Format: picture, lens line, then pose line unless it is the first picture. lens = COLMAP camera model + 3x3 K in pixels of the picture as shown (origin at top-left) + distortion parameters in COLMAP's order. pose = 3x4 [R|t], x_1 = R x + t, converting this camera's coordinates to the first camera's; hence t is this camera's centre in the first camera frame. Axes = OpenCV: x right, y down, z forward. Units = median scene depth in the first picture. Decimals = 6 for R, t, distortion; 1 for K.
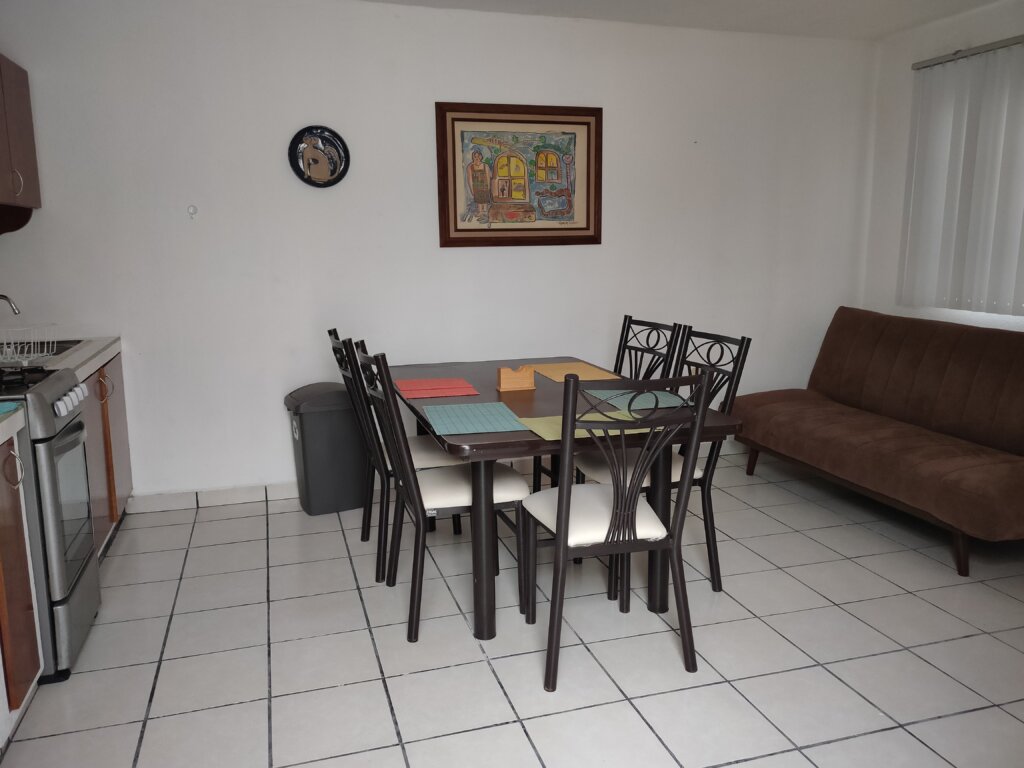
lens RADIAL K [[782.9, 0, 505.9], [0, 782.9, 386.1], [0, 0, 1]] dist [0.058107, -0.057372]
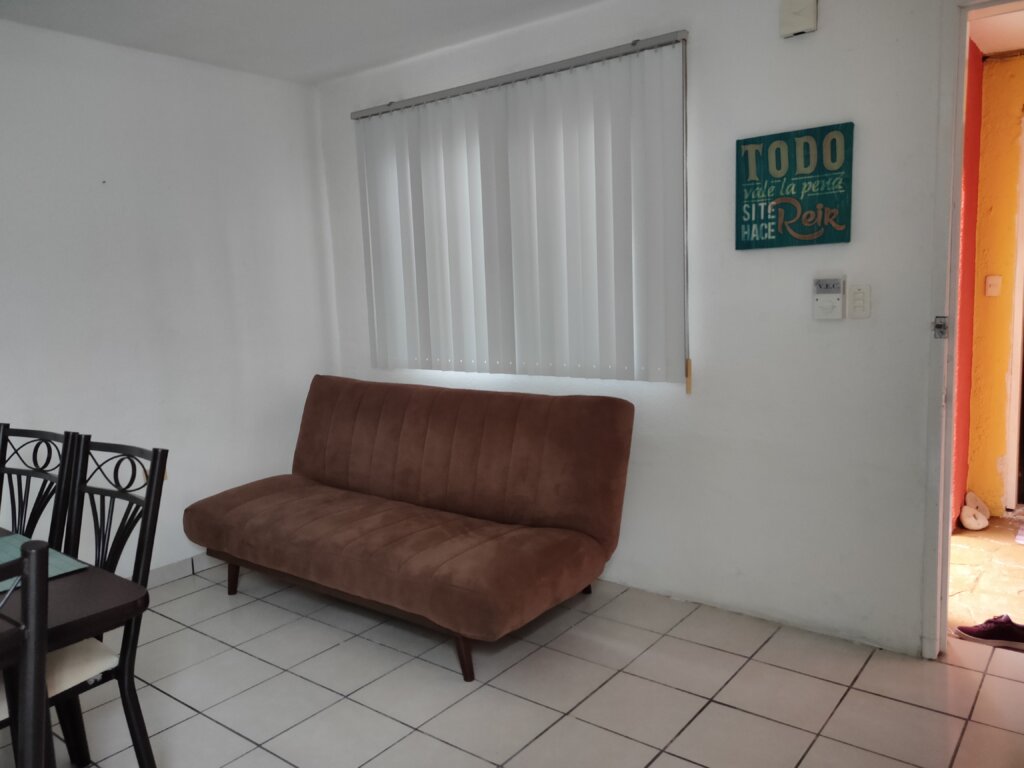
lens RADIAL K [[782.9, 0, 505.9], [0, 782.9, 386.1], [0, 0, 1]] dist [0.058107, -0.057372]
pose [[0.823448, -0.097438, 0.558963, 0.135429], [0.137395, 0.990067, -0.029818, -0.042296], [-0.550505, 0.101352, 0.828657, 0.196807]]
